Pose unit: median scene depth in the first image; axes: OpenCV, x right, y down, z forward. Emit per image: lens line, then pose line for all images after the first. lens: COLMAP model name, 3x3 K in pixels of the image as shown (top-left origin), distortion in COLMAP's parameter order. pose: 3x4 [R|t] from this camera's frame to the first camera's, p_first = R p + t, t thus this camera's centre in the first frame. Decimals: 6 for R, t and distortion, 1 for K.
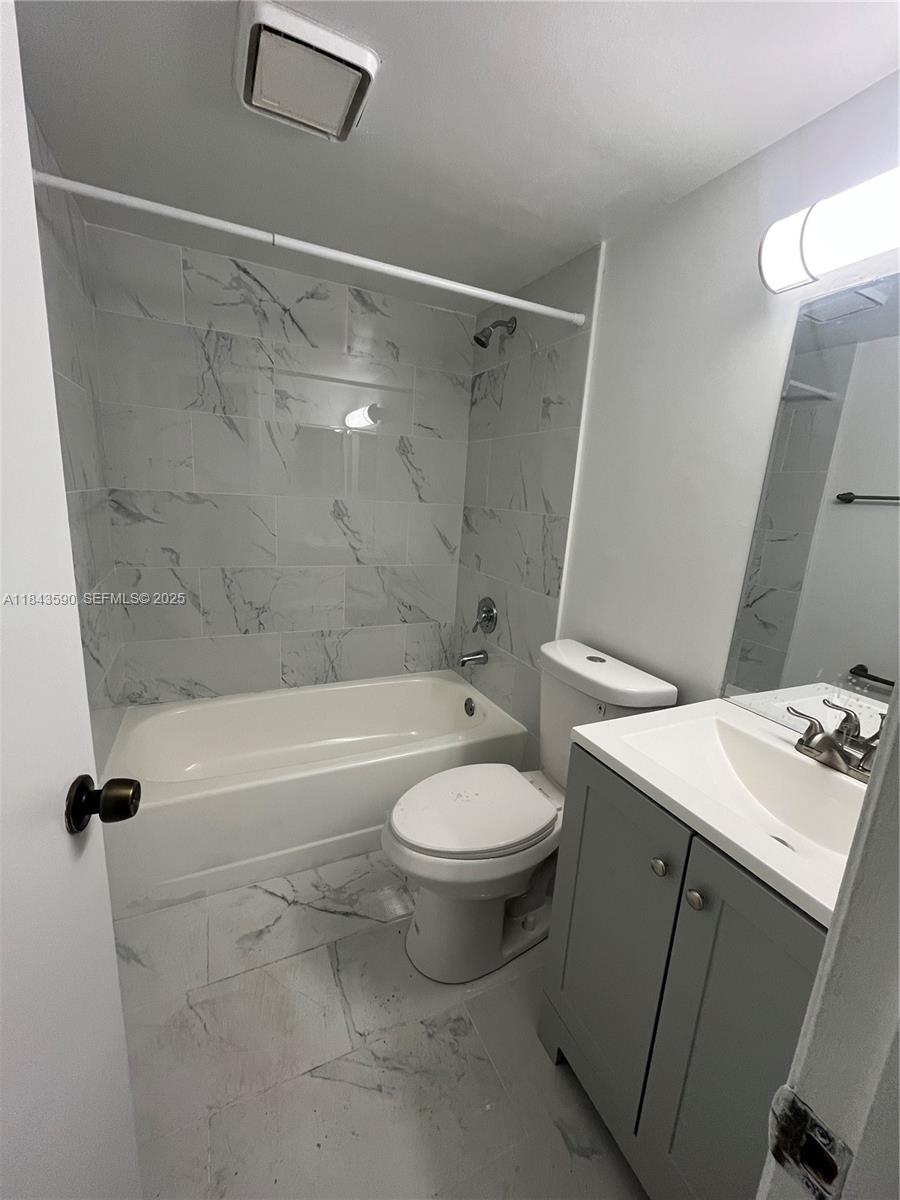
lens RADIAL K [[487.6, 0, 450.2], [0, 487.6, 599.3], [0, 0, 1]] dist [-0.001150, -0.000673]
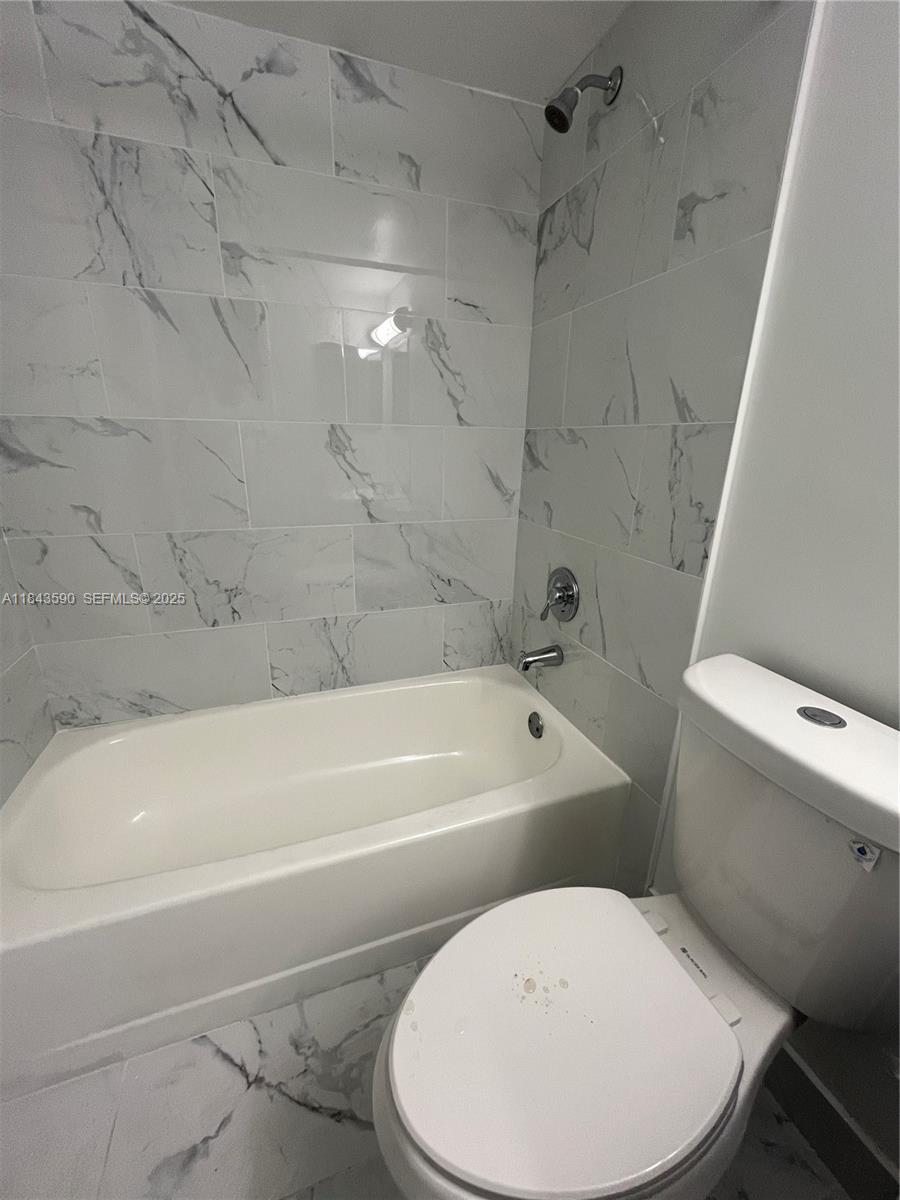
lens RADIAL K [[487.6, 0, 449.2], [0, 487.6, 598.9], [0, 0, 1]] dist [-0.001150, -0.000673]
pose [[0.993423, -0.008161, -0.114212, -0.002452], [0.019083, 0.995307, 0.094868, -0.030355], [0.112902, -0.096423, 0.988916, 0.366244]]
